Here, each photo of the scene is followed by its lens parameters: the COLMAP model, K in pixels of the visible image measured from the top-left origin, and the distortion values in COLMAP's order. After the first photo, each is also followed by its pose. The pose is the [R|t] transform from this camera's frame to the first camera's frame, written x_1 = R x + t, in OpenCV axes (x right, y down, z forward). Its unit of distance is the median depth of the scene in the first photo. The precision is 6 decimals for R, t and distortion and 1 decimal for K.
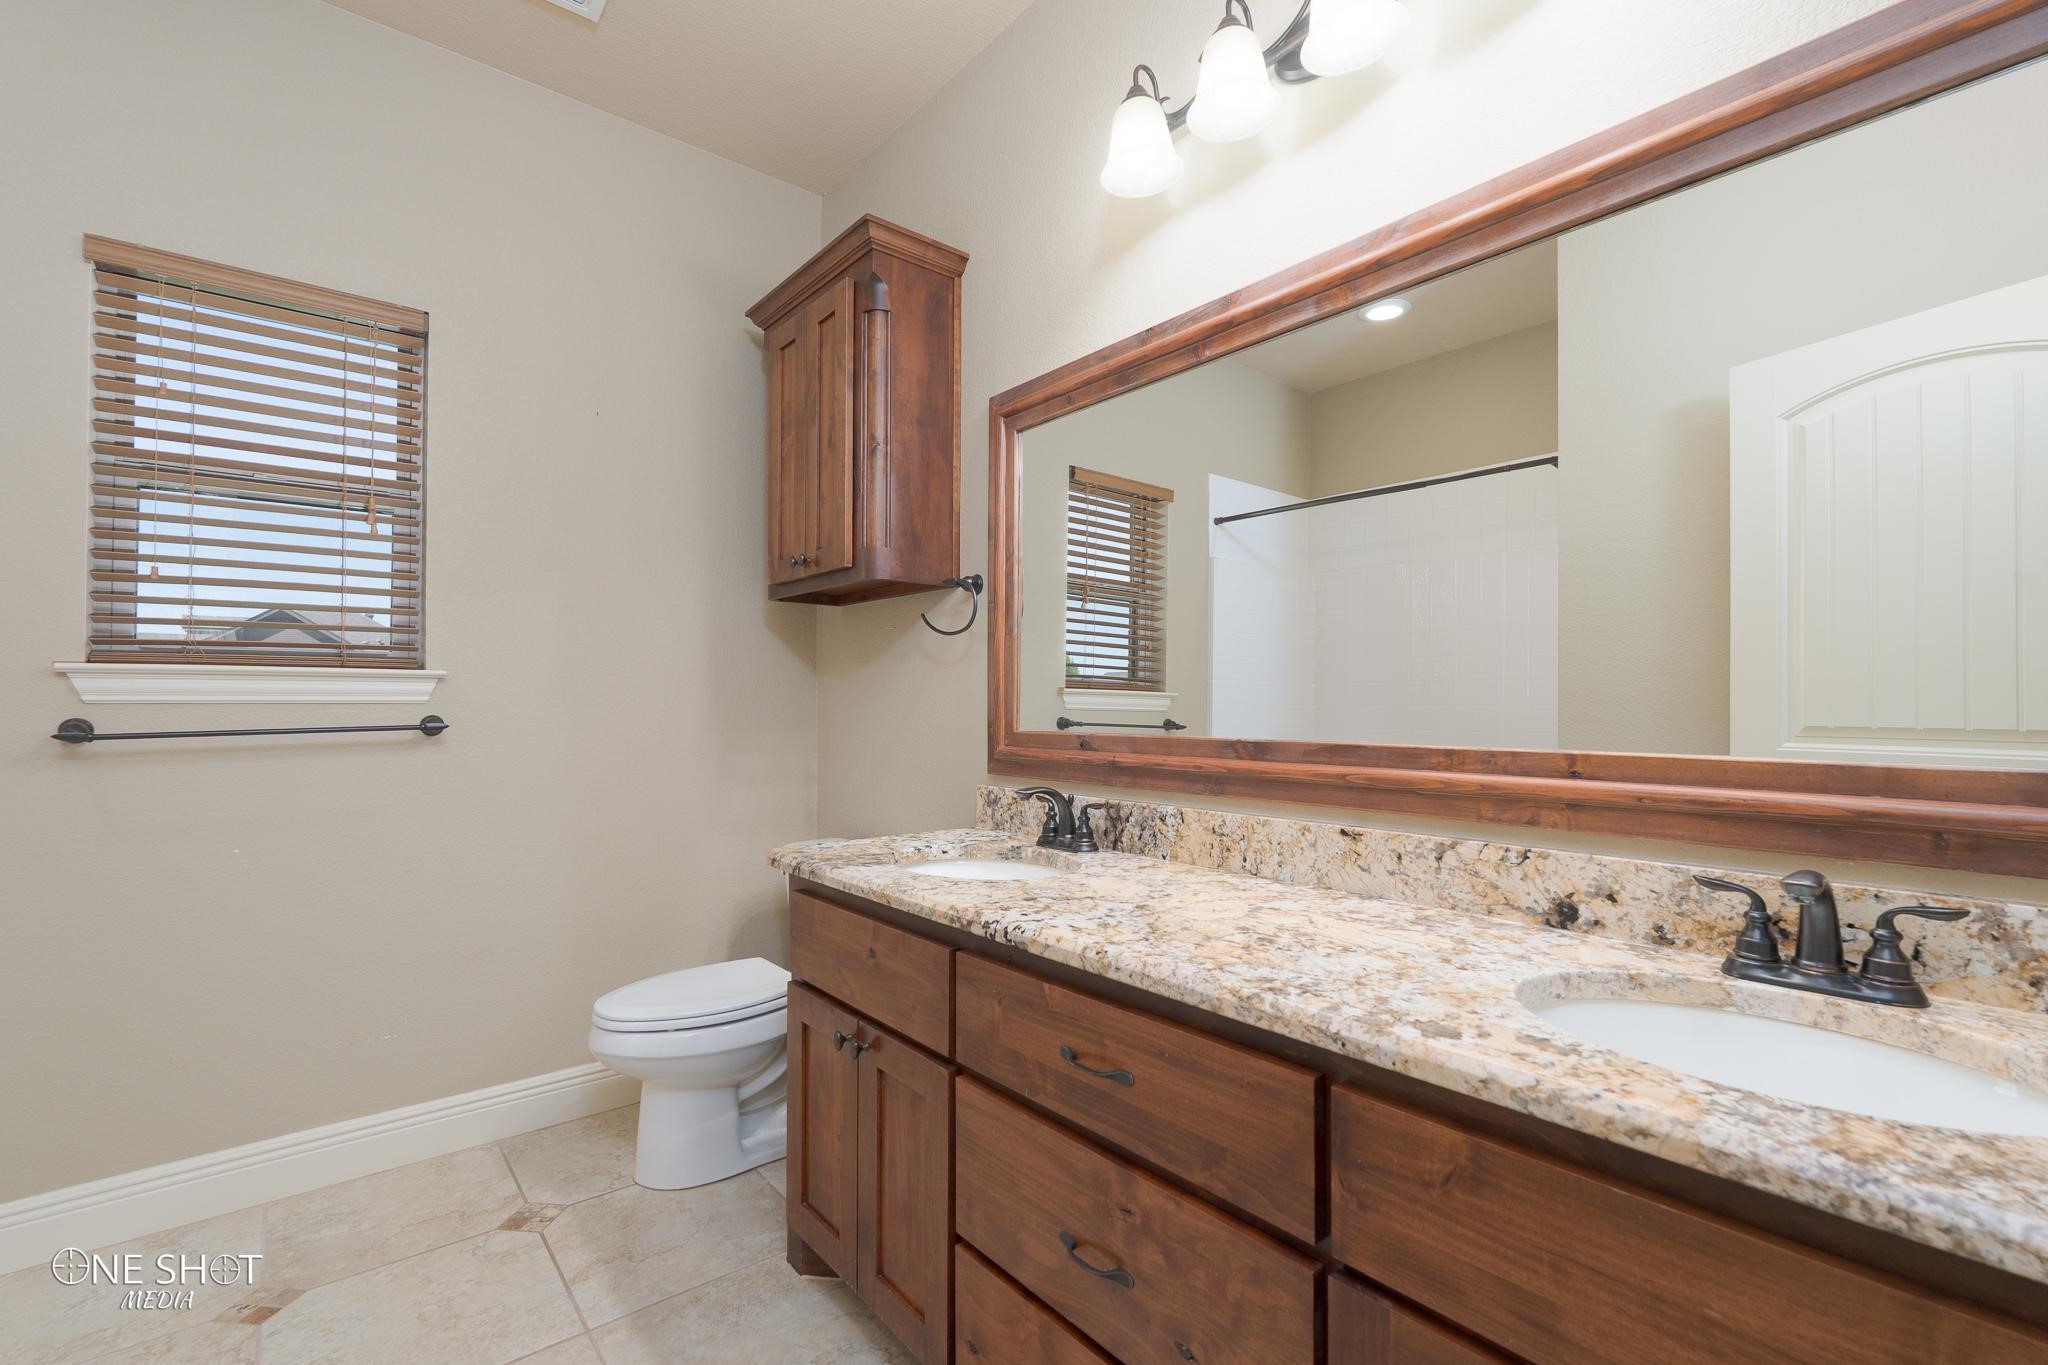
lens RADIAL K [[892.9, 0, 1039.7], [0, 892.9, 692.9], [0, 0, 1]] dist [0.000866, 0.000060]
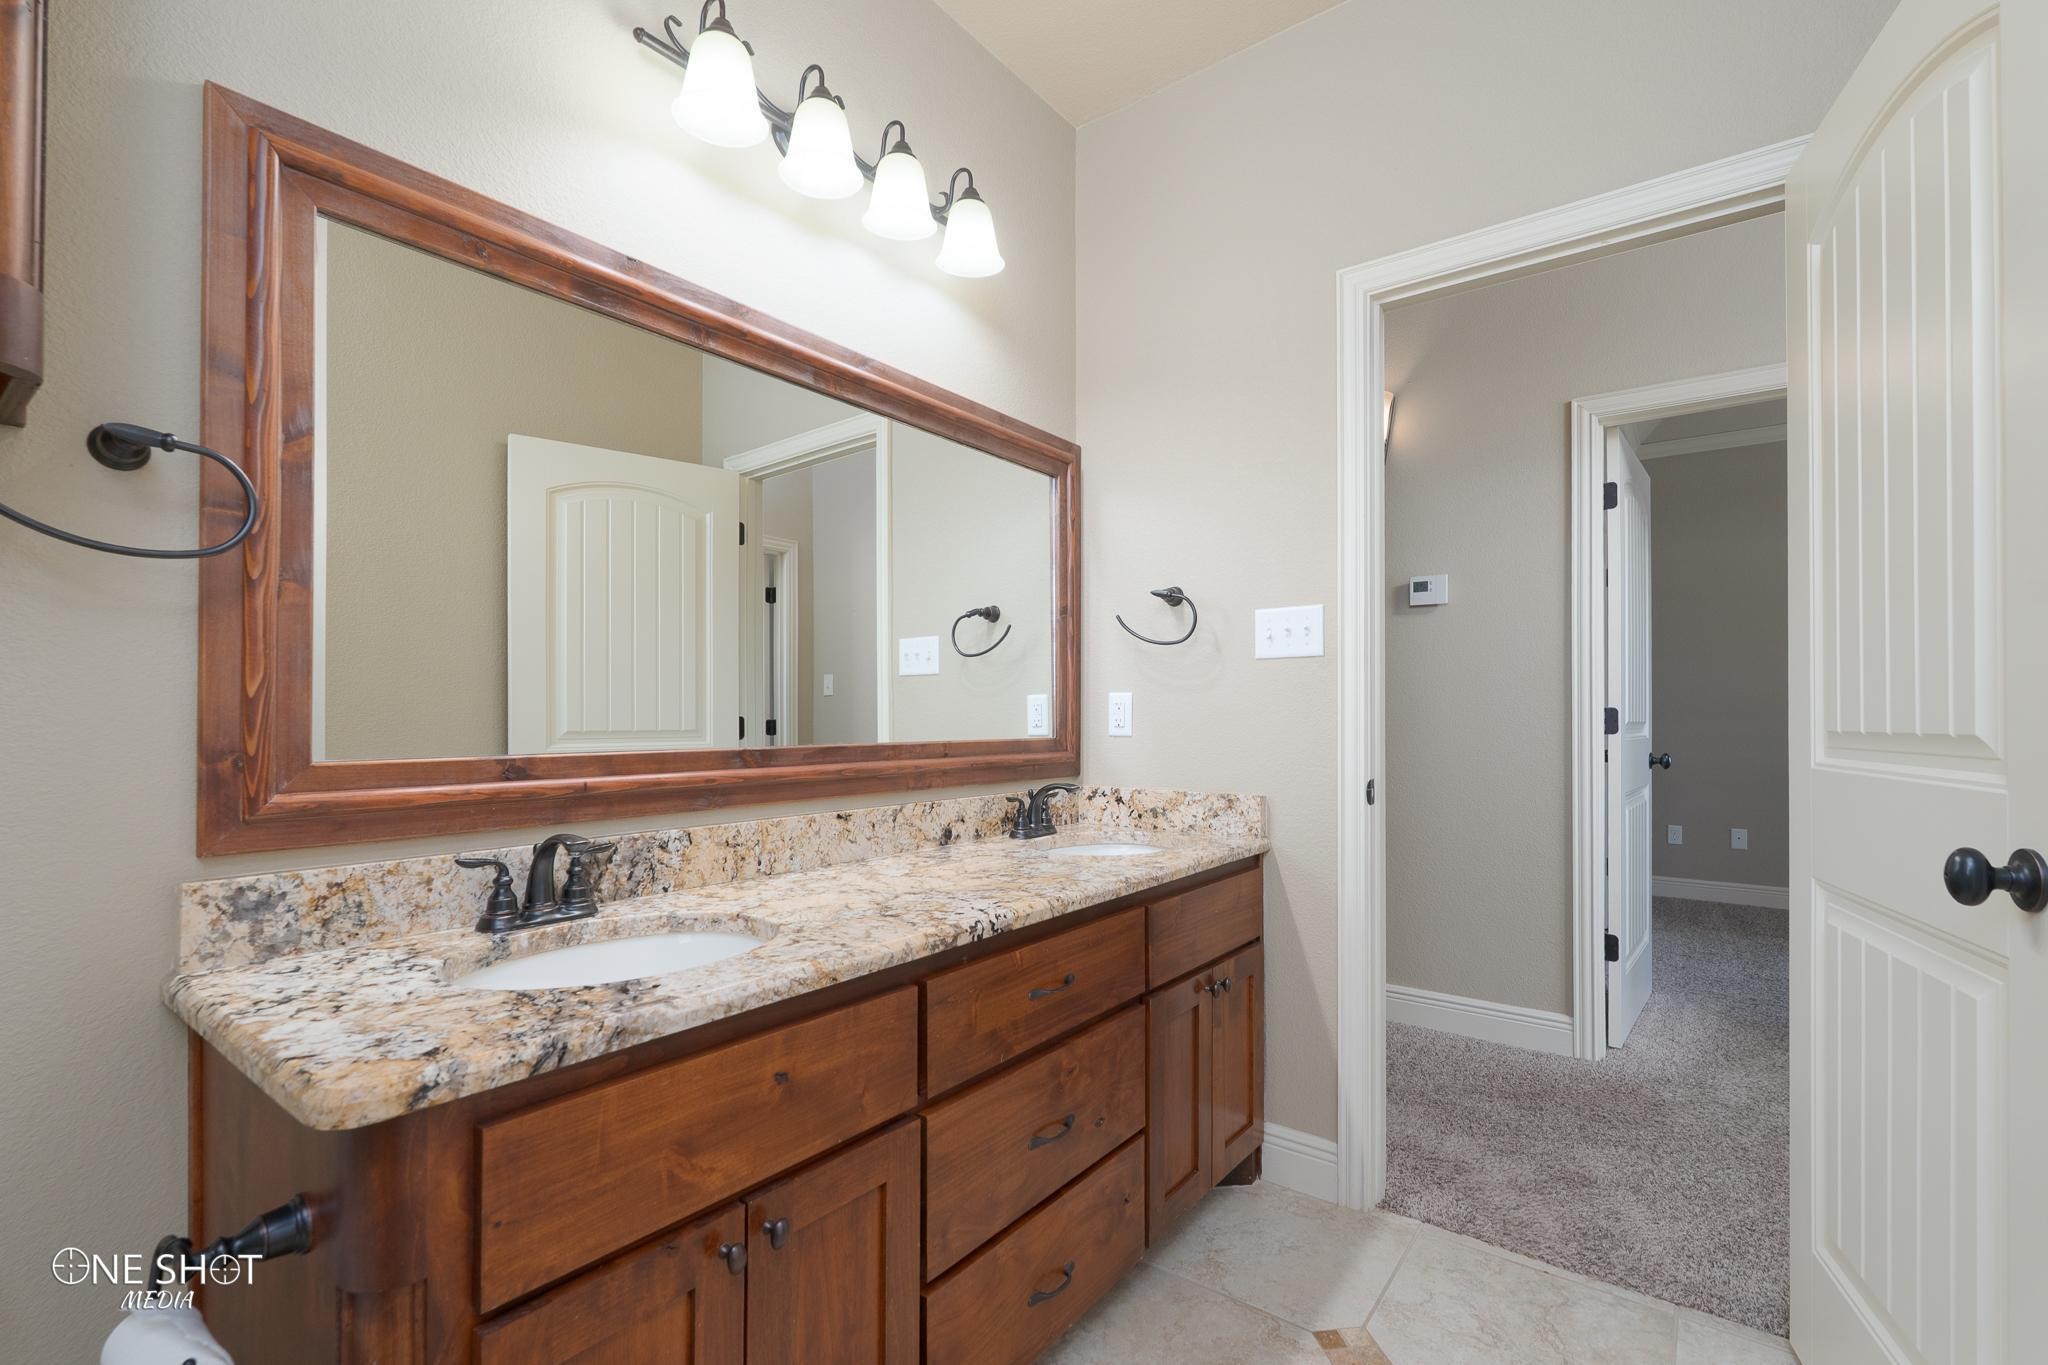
lens RADIAL K [[892.9, 0, 1039.7], [0, 892.9, 692.9], [0, 0, 1]] dist [0.000866, 0.000060]
pose [[-0.215002, 0.019709, 0.976415, -0.943988], [-0.017485, 0.999558, -0.024026, 0.008425], [-0.976457, -0.022238, -0.214562, 0.997408]]
